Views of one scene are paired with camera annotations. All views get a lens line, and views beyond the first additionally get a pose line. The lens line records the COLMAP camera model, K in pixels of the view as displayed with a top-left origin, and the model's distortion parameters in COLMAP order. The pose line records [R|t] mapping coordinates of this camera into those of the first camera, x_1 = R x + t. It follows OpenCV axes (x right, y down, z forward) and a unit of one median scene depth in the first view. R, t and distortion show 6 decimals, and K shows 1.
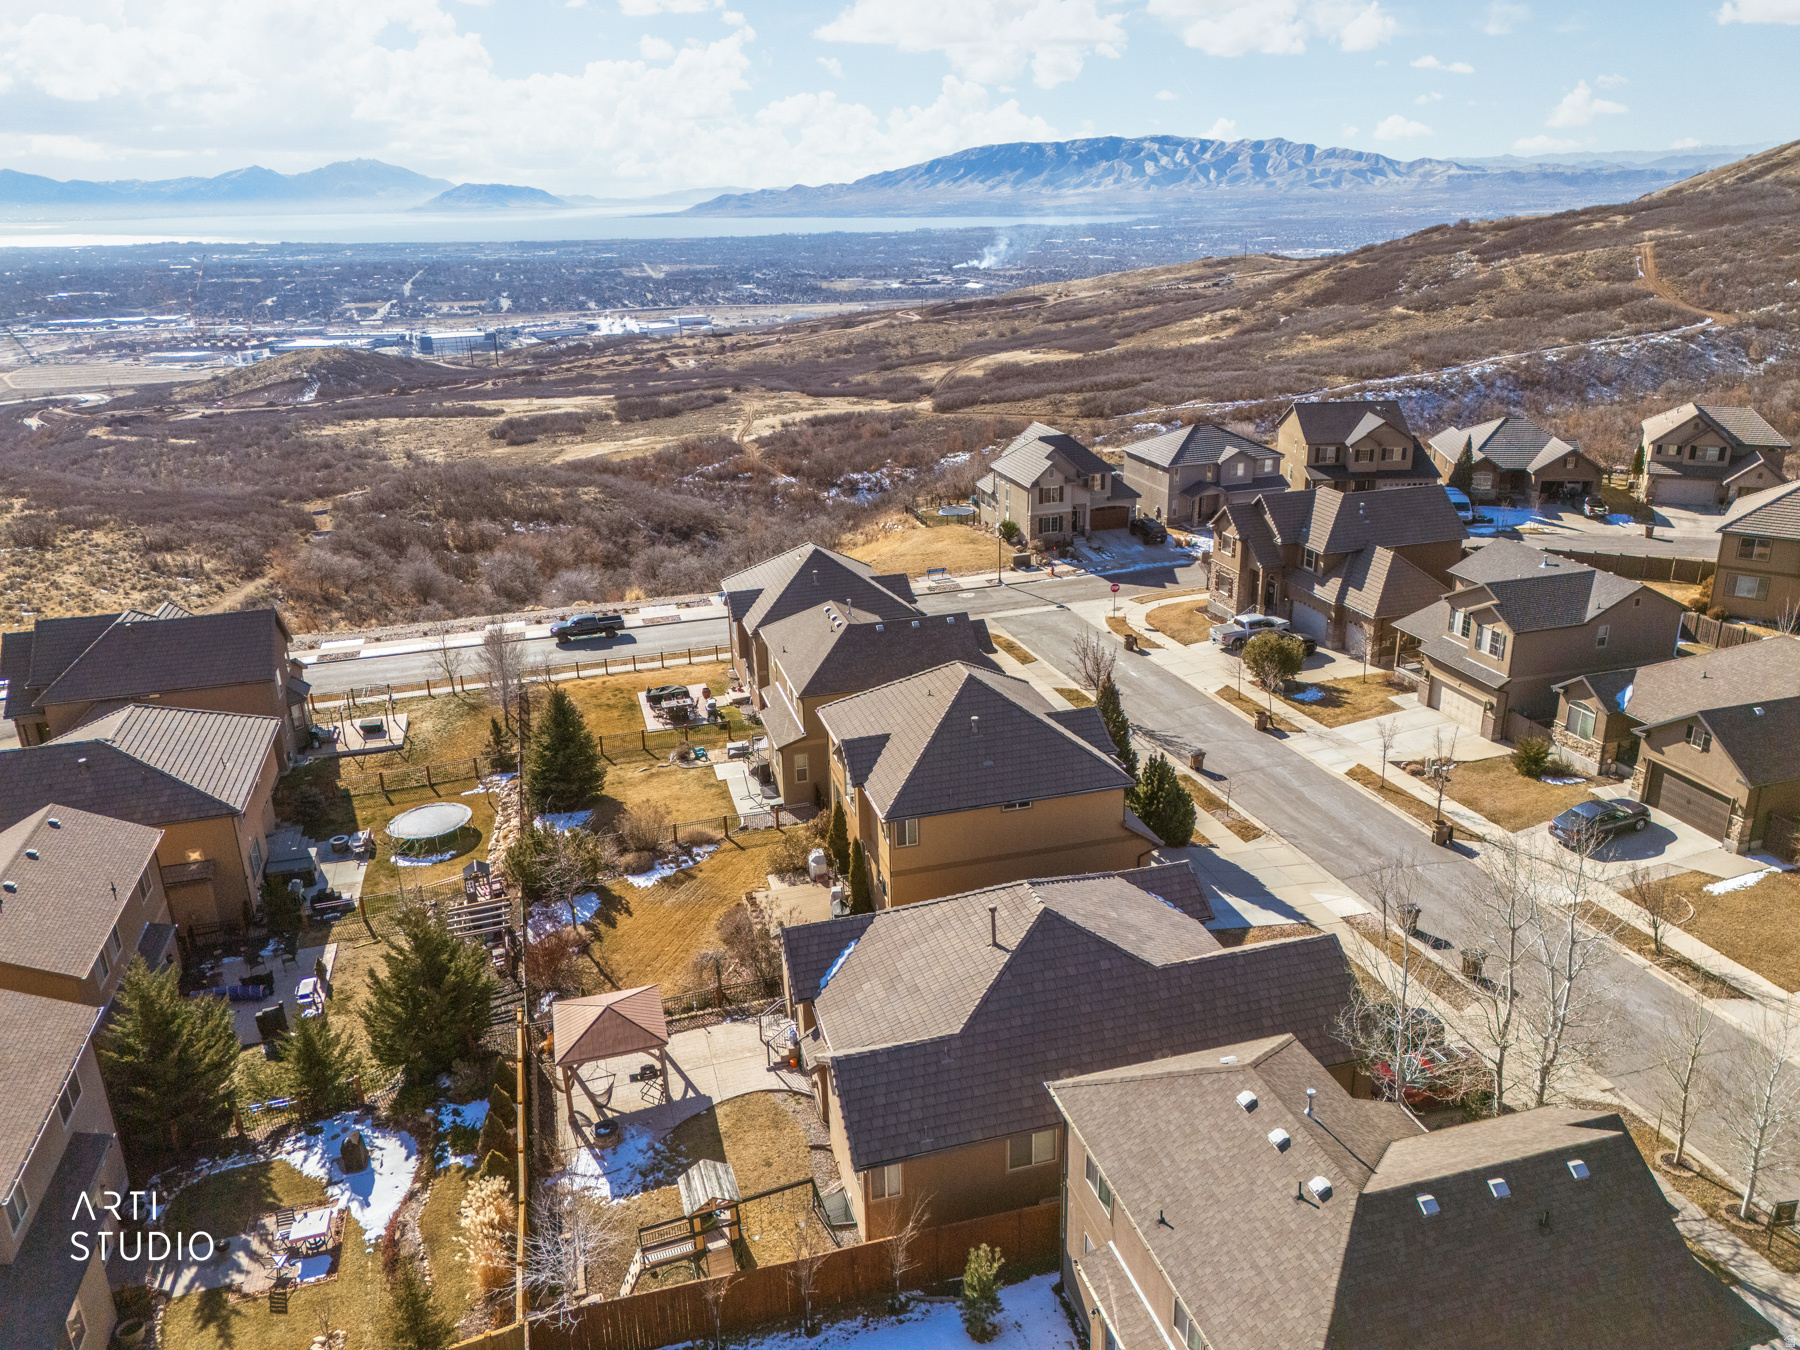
lens RADIAL K [[1322.1, 0, 911.4], [0, 1322.1, 676.2], [0, 0, 1]] dist [0.074608, -0.060770]
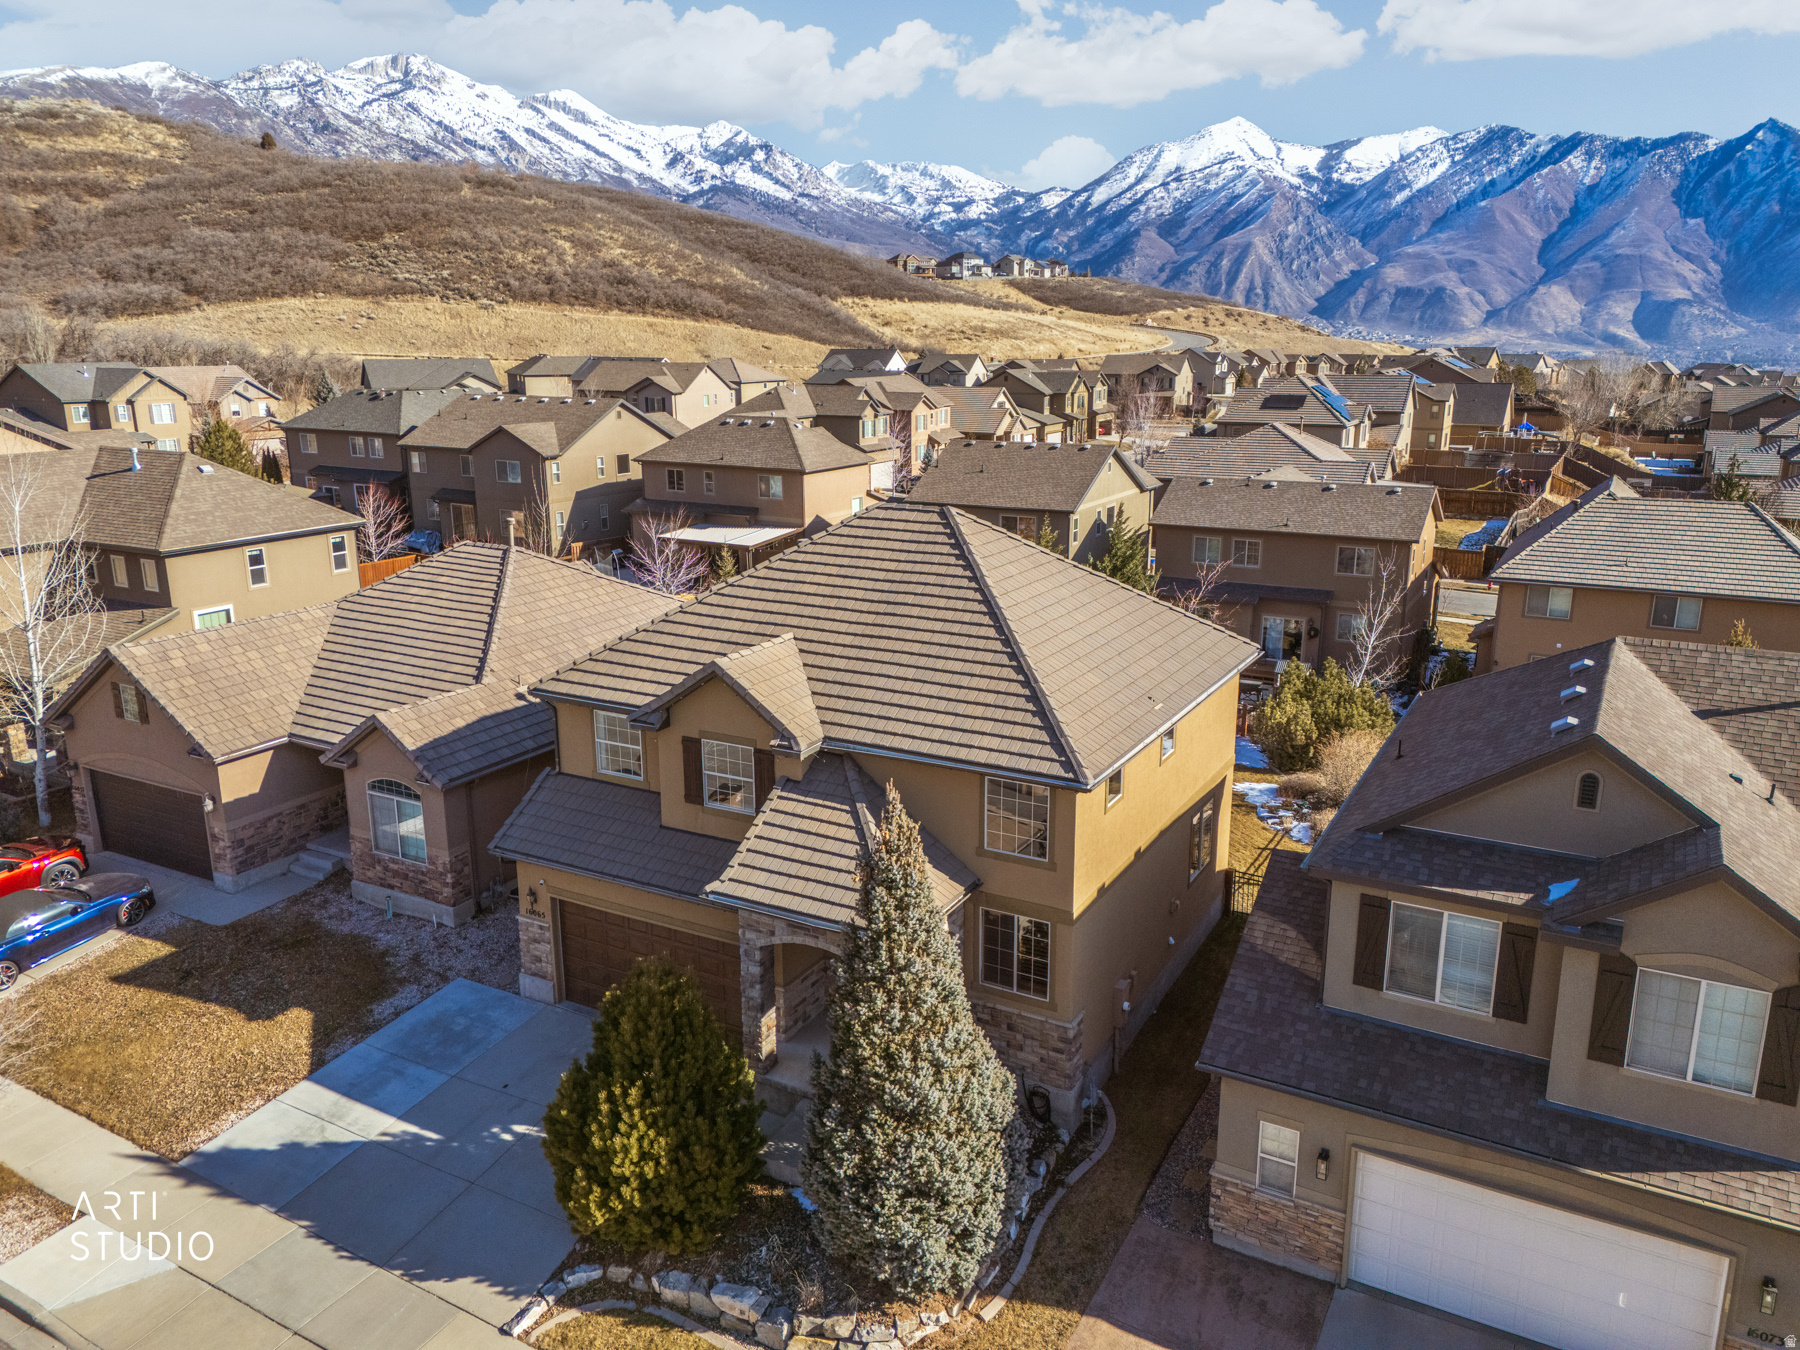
lens RADIAL K [[1322.1, 0, 902.8], [0, 1322.1, 674.3], [0, 0, 1]] dist [0.074608, -0.060770]
pose [[-0.711840, 0.202558, -0.672499, 0.256923], [-0.225325, 0.841033, 0.491826, -0.129880], [0.665217, 0.501632, -0.553039, 0.868677]]
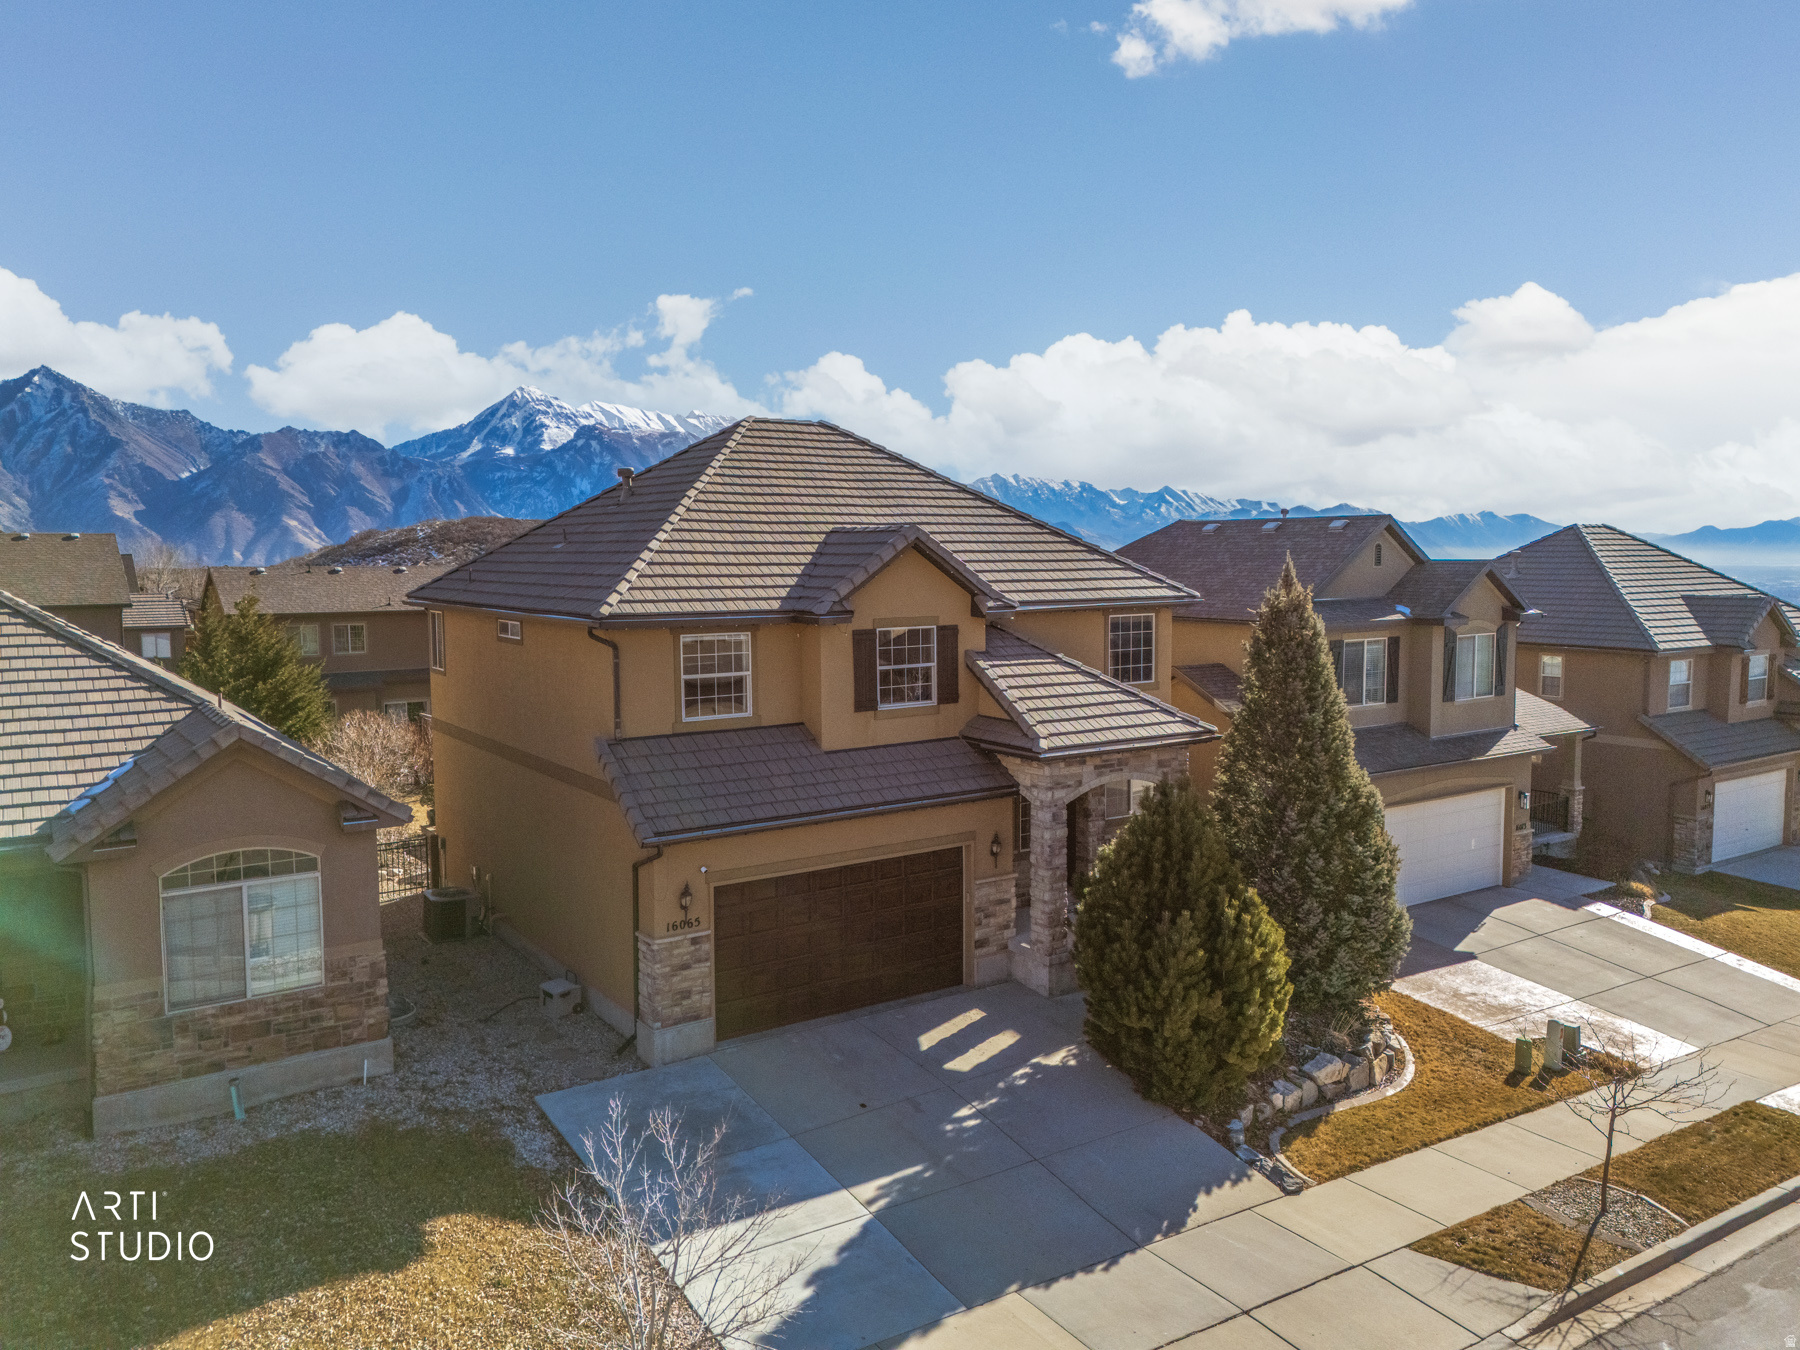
lens RADIAL K [[1322.1, 0, 910.3], [0, 1322.1, 674.9], [0, 0, 1]] dist [0.074608, -0.060770]
pose [[0.314868, 0.108533, -0.942910, 0.334420], [-0.331993, 0.943279, -0.002288, 0.043154], [0.889178, 0.313760, 0.333041, 0.608834]]
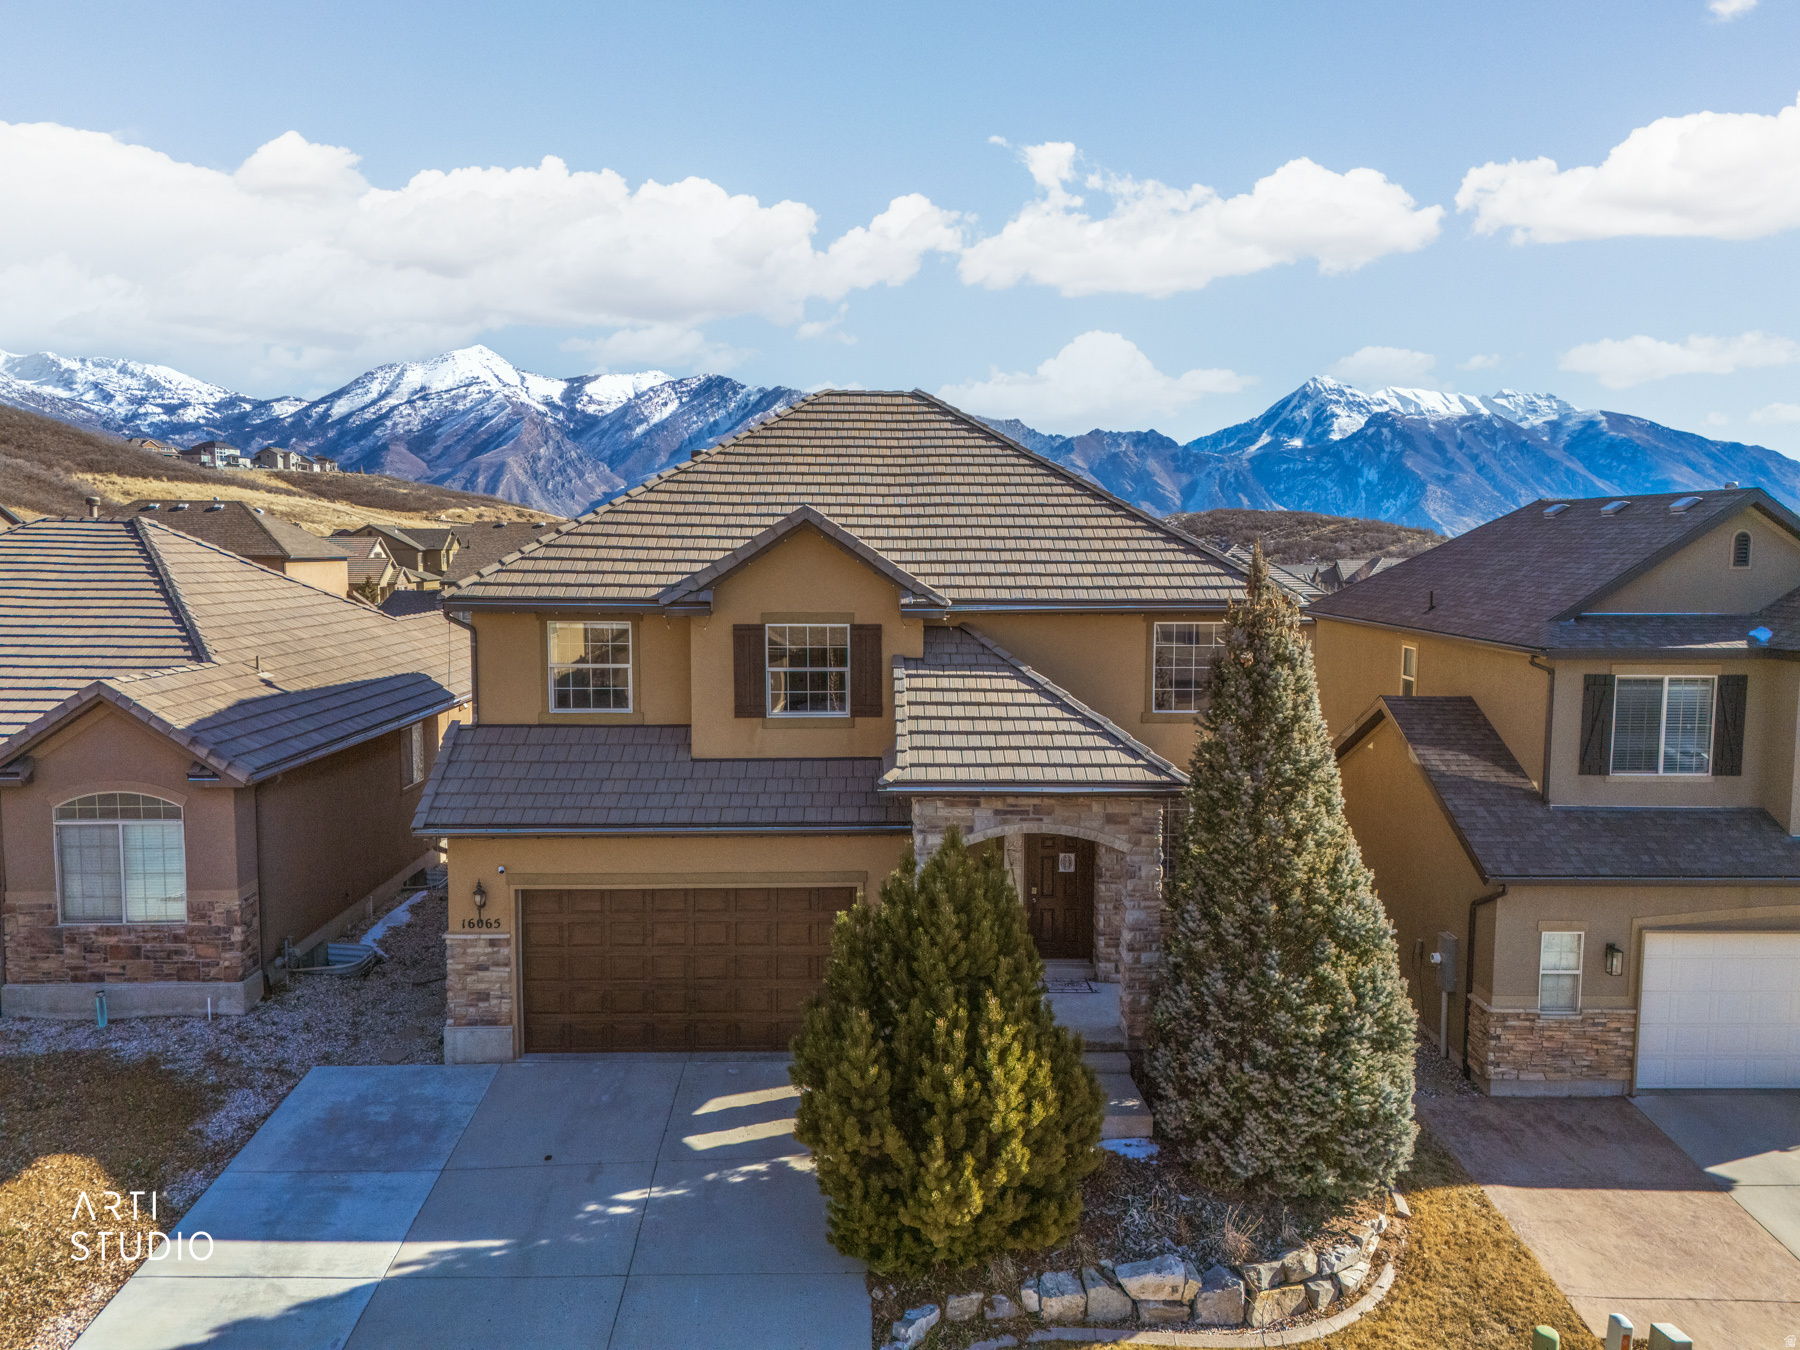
lens RADIAL K [[1322.1, 0, 905.7], [0, 1322.1, 675.3], [0, 0, 1]] dist [0.074608, -0.060770]
pose [[-0.252024, 0.116630, -0.960667, 0.300596], [-0.335896, 0.920450, 0.199867, -0.007526], [0.907556, 0.373055, -0.192800, 0.750788]]
